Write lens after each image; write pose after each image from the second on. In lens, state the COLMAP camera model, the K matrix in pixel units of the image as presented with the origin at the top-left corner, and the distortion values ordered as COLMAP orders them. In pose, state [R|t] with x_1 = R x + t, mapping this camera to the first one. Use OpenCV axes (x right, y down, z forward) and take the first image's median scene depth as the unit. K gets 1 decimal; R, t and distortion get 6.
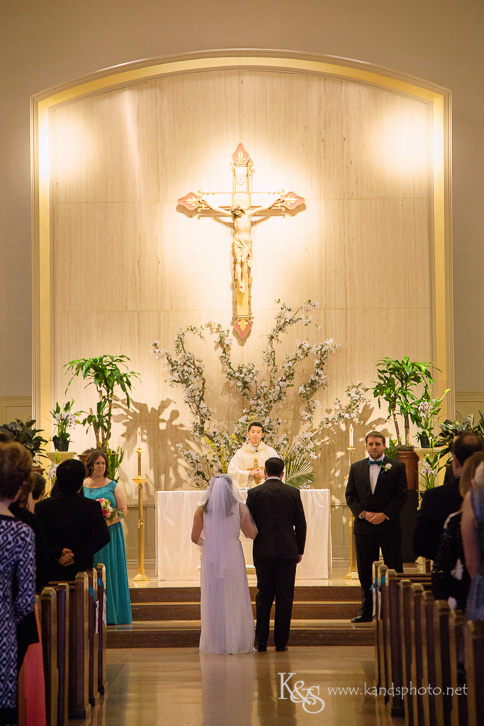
lens RADIAL K [[2235.8, 0, 216.8], [0, 2235.8, 316.8], [0, 0, 1]] dist [0.577490, 0.000000]
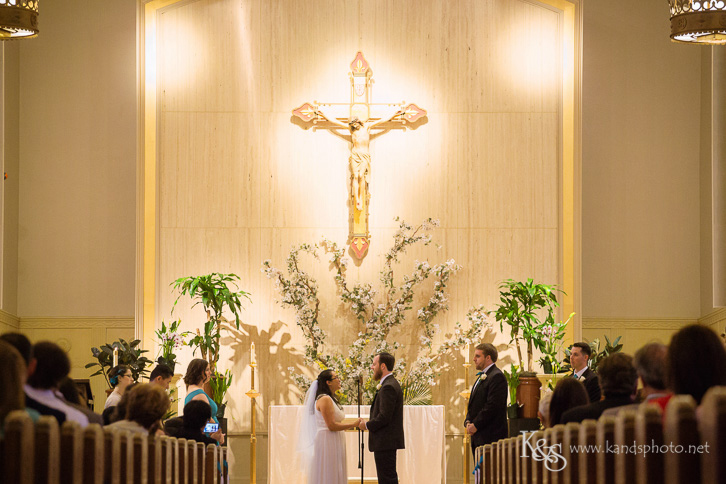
lens RADIAL K [[2892.9, 0, 358.3], [0, 2892.9, 258.1], [0, 0, 1]] dist [1.079224, 0.000000]
pose [[0.999854, 0.013461, 0.010559, -0.001695], [-0.013451, 0.999909, -0.000958, 0.010865], [-0.010571, 0.000815, 0.999944, -0.225290]]
